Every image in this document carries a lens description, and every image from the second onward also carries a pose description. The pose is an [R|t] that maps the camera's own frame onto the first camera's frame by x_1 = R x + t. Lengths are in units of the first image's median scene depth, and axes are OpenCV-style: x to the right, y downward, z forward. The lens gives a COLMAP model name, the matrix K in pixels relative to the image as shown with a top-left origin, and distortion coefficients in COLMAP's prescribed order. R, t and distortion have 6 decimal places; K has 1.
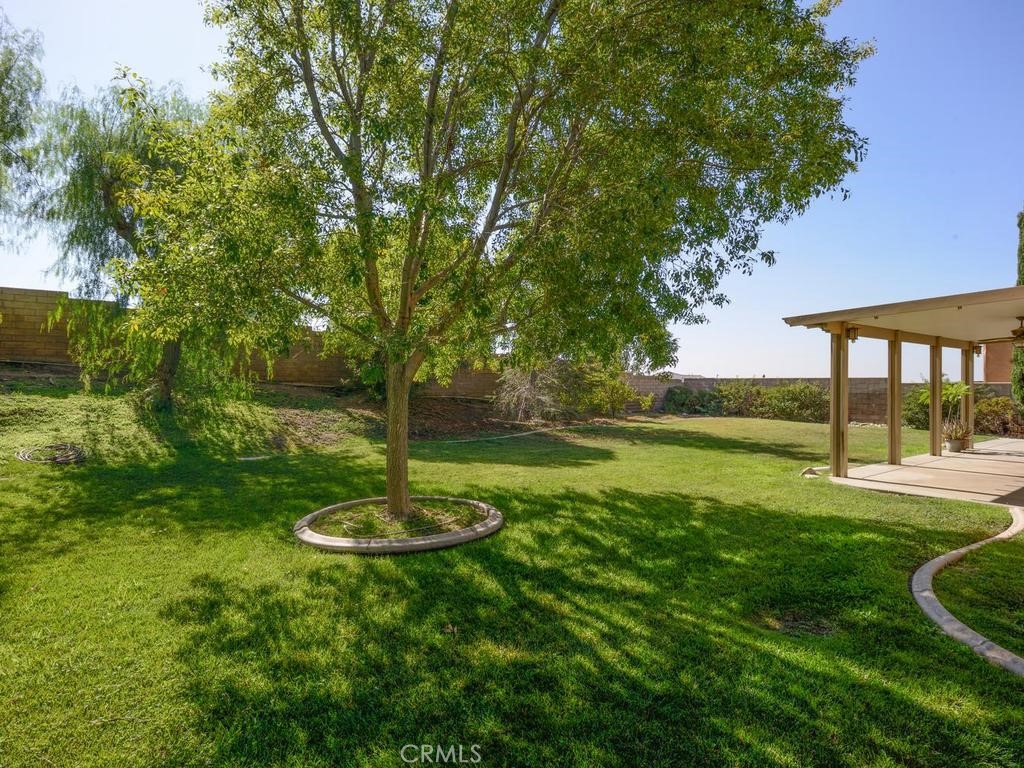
lens RADIAL K [[547.4, 0, 512.0], [0, 547.4, 384.0], [0, 0, 1]] dist [-0.015027, -0.001762]
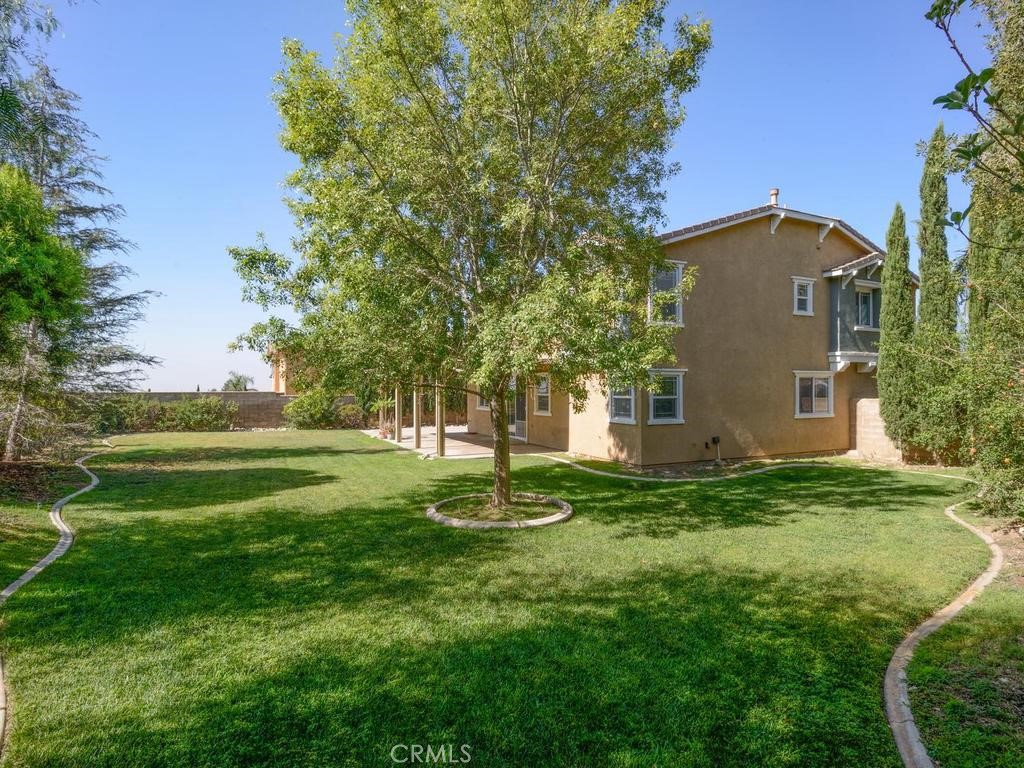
lens RADIAL K [[547.4, 0, 512.0], [0, 547.4, 384.0], [0, 0, 1]] dist [-0.015027, -0.001762]
pose [[0.181804, 0.008176, 0.983301, -0.459889], [0.004233, 0.999950, -0.009097, -0.015179], [-0.983326, 0.005816, 0.181760, 0.212423]]
